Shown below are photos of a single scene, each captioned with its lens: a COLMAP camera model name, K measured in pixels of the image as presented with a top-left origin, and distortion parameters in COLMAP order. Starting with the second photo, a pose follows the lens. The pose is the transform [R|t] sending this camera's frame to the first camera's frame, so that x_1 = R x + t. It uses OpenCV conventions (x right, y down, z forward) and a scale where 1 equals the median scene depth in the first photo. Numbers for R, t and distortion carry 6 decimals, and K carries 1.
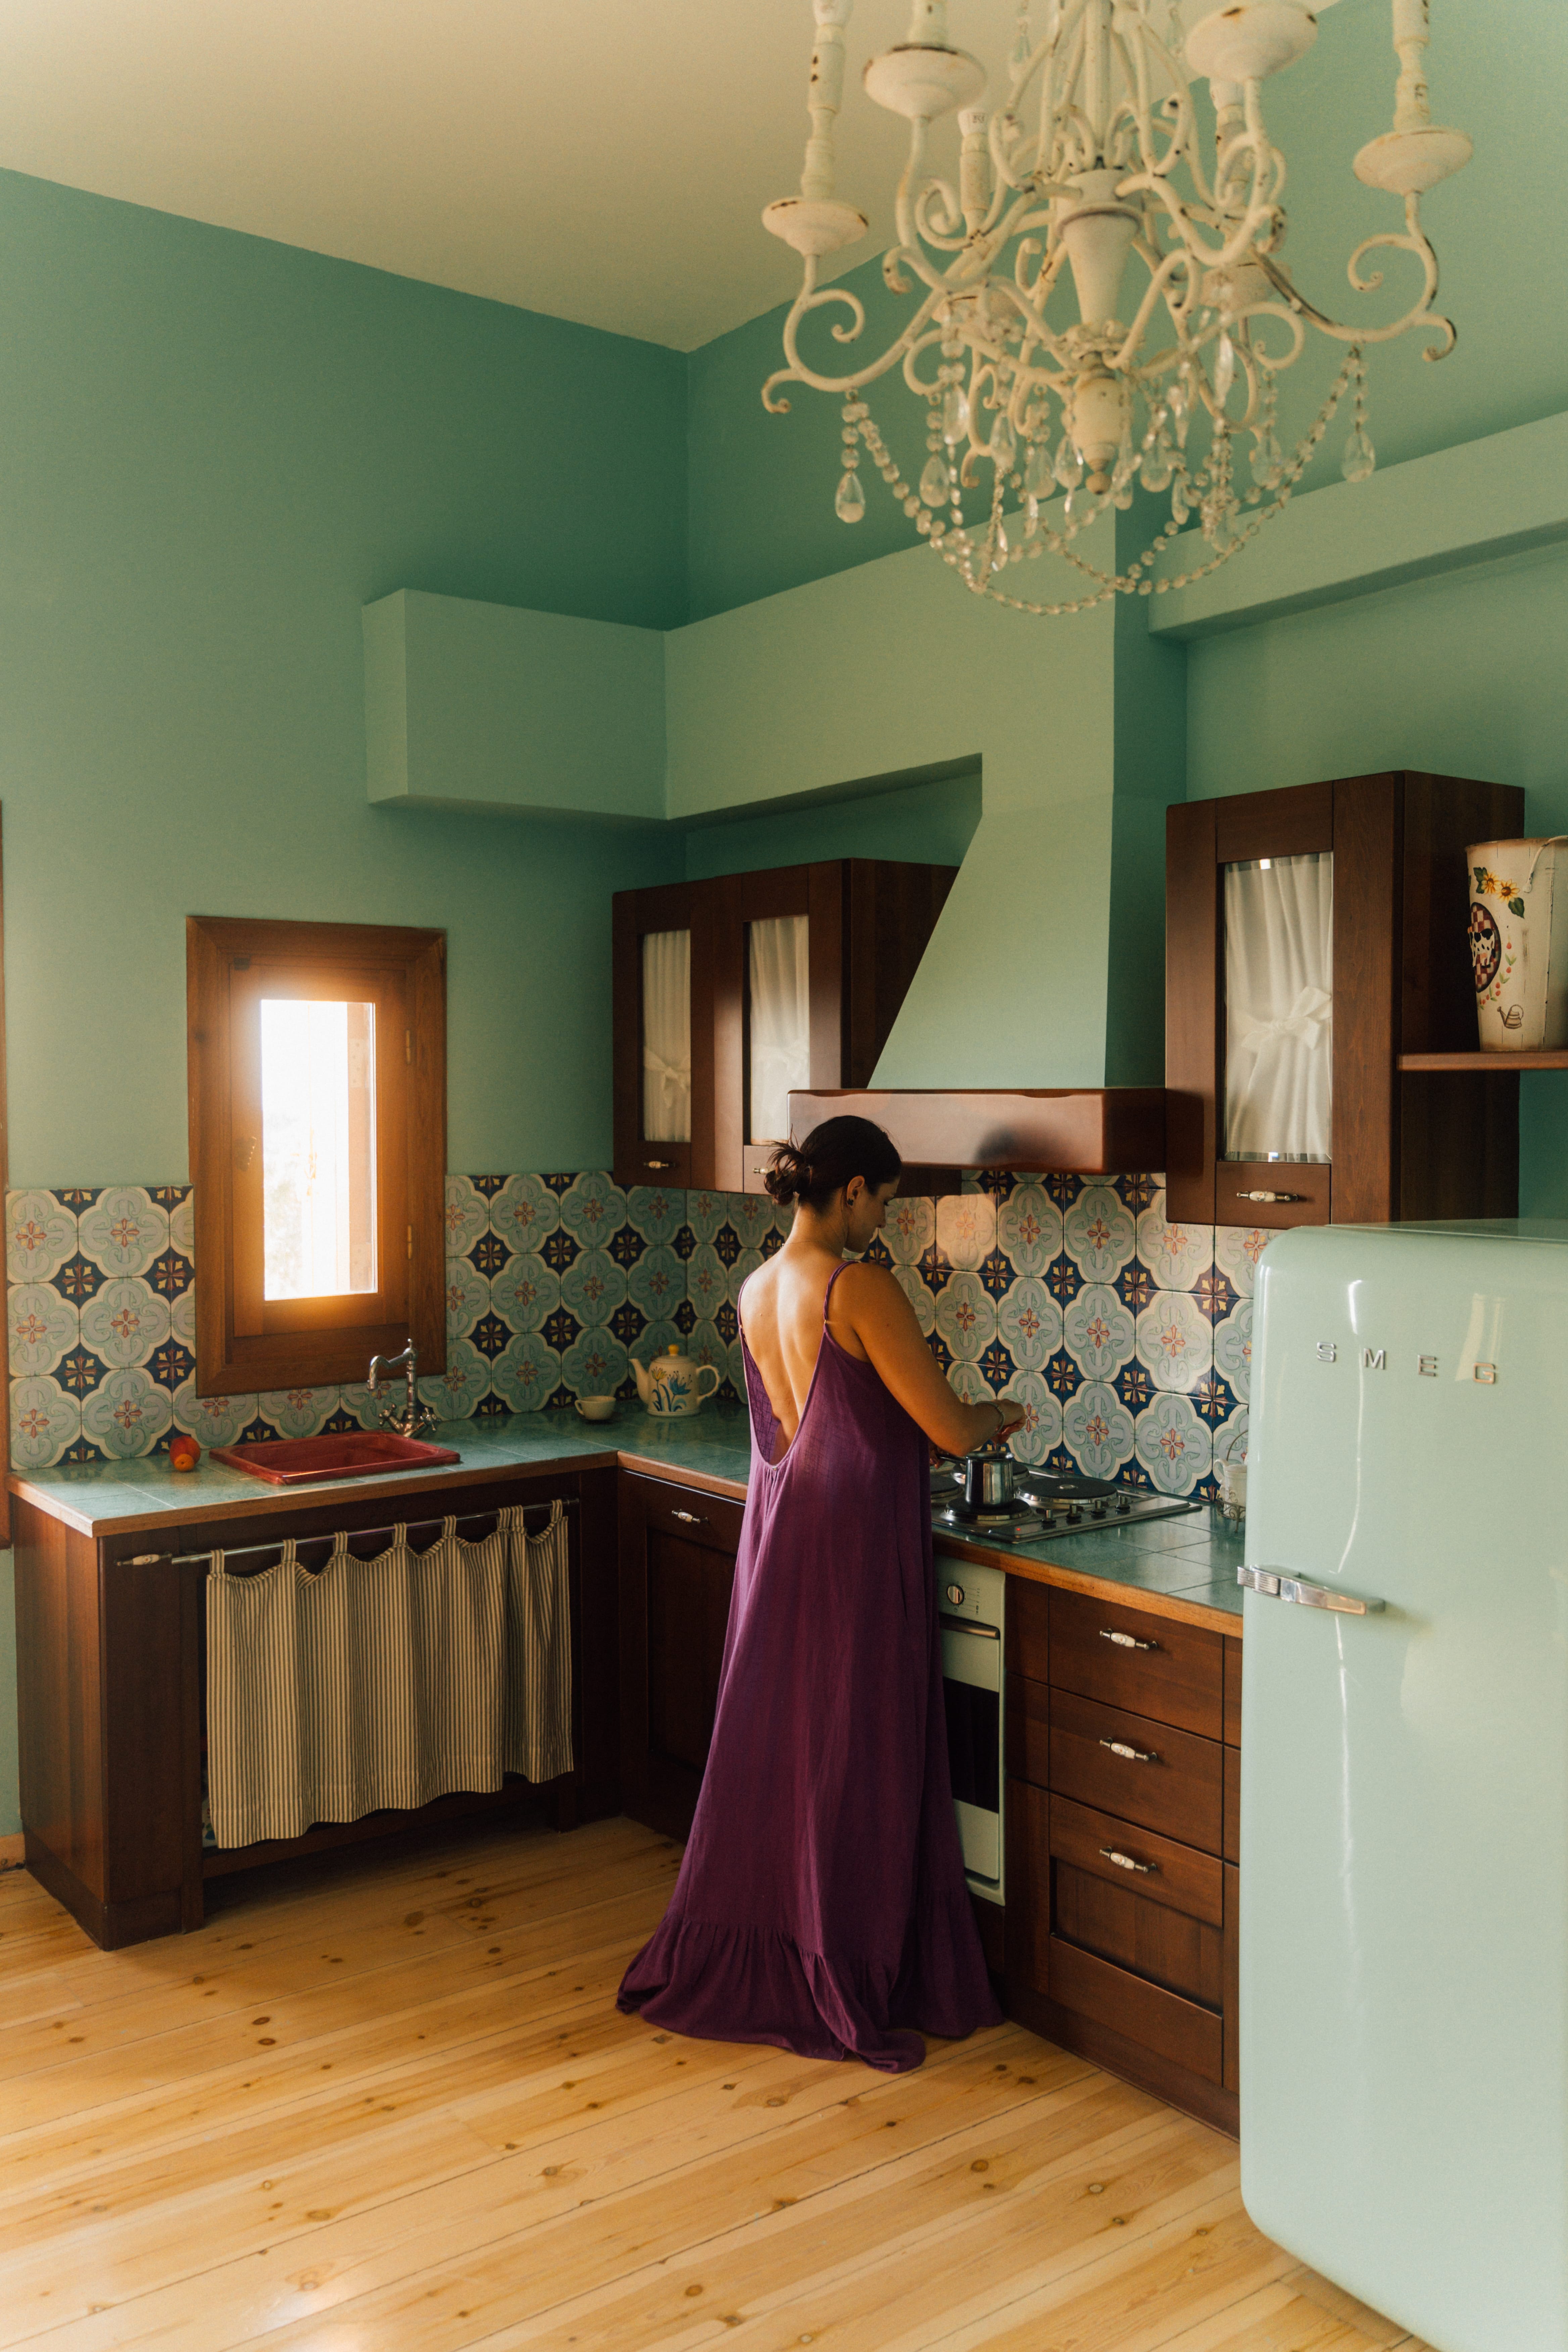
lens RADIAL K [[2008.0, 0, 784.0], [0, 2008.0, 1176.0], [0, 0, 1]] dist [0.070498, 0.000474]
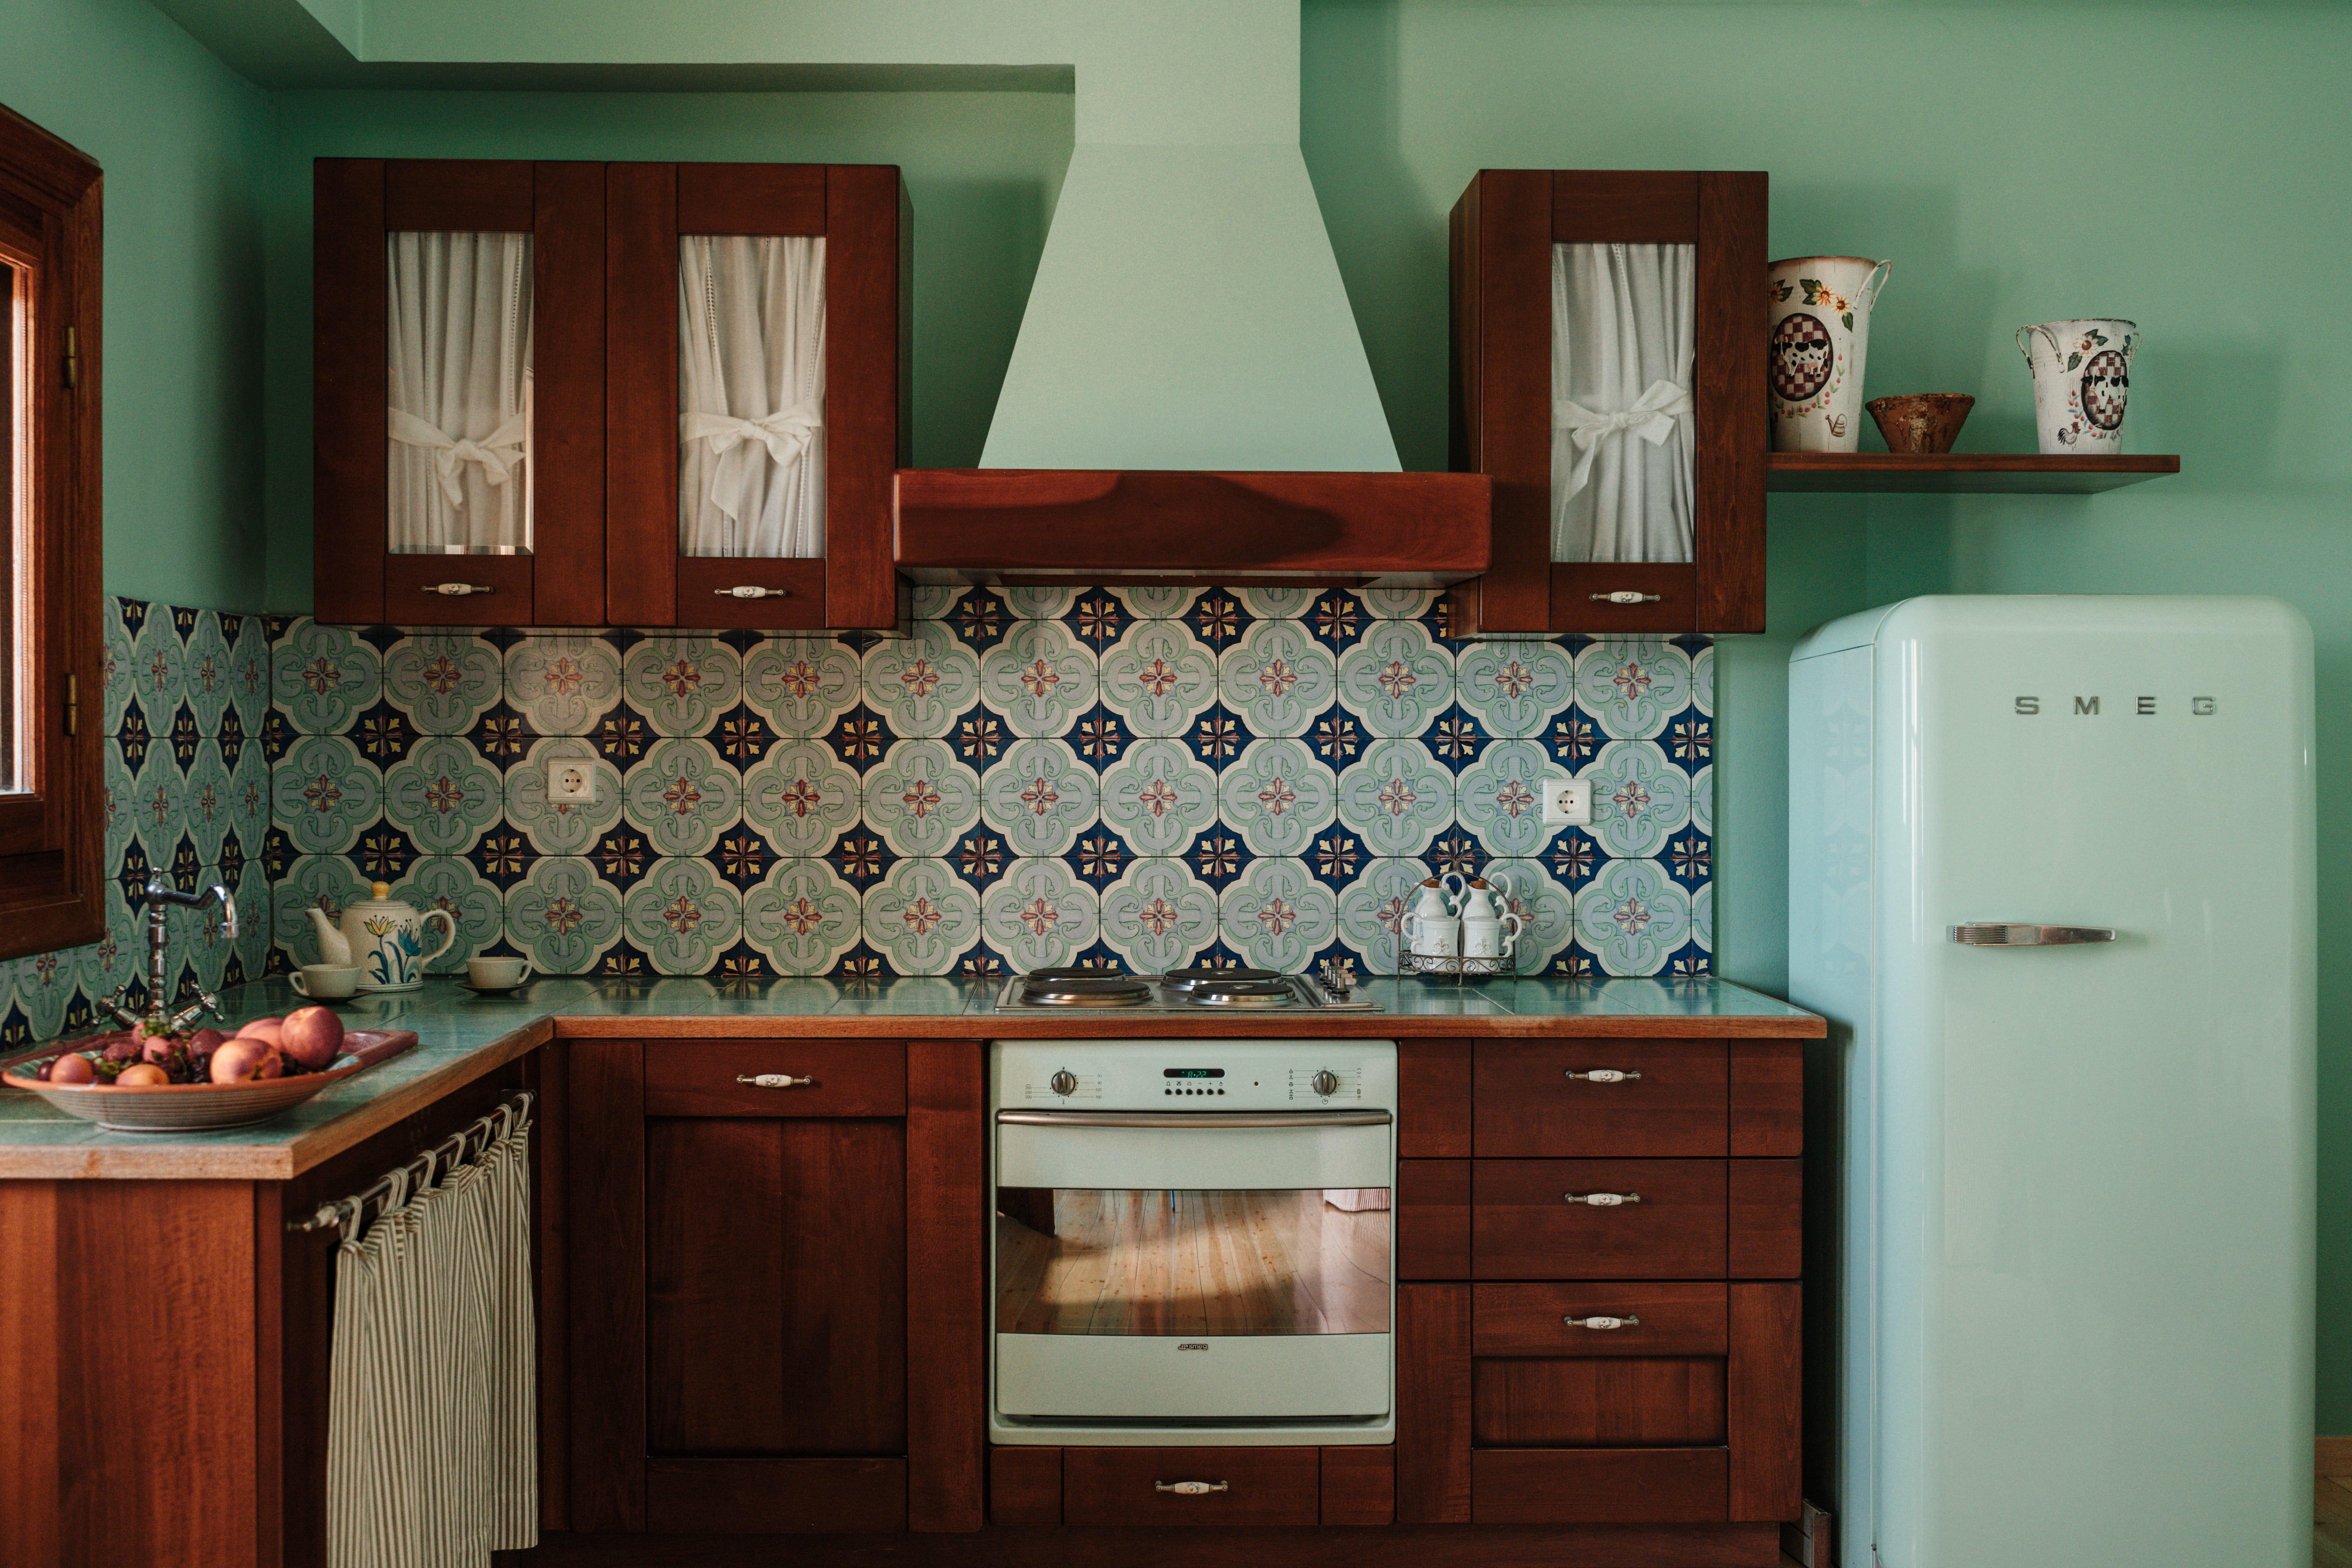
lens RADIAL K [[2489.0, 0, 1176.0], [0, 2489.0, 784.0], [0, 0, 1]] dist [0.004628, 0.008715]
pose [[0.577105, -0.007076, 0.816640, -0.681632], [0.029515, 0.999490, -0.012197, 0.086095], [-0.816137, 0.031142, 0.577019, 0.411319]]
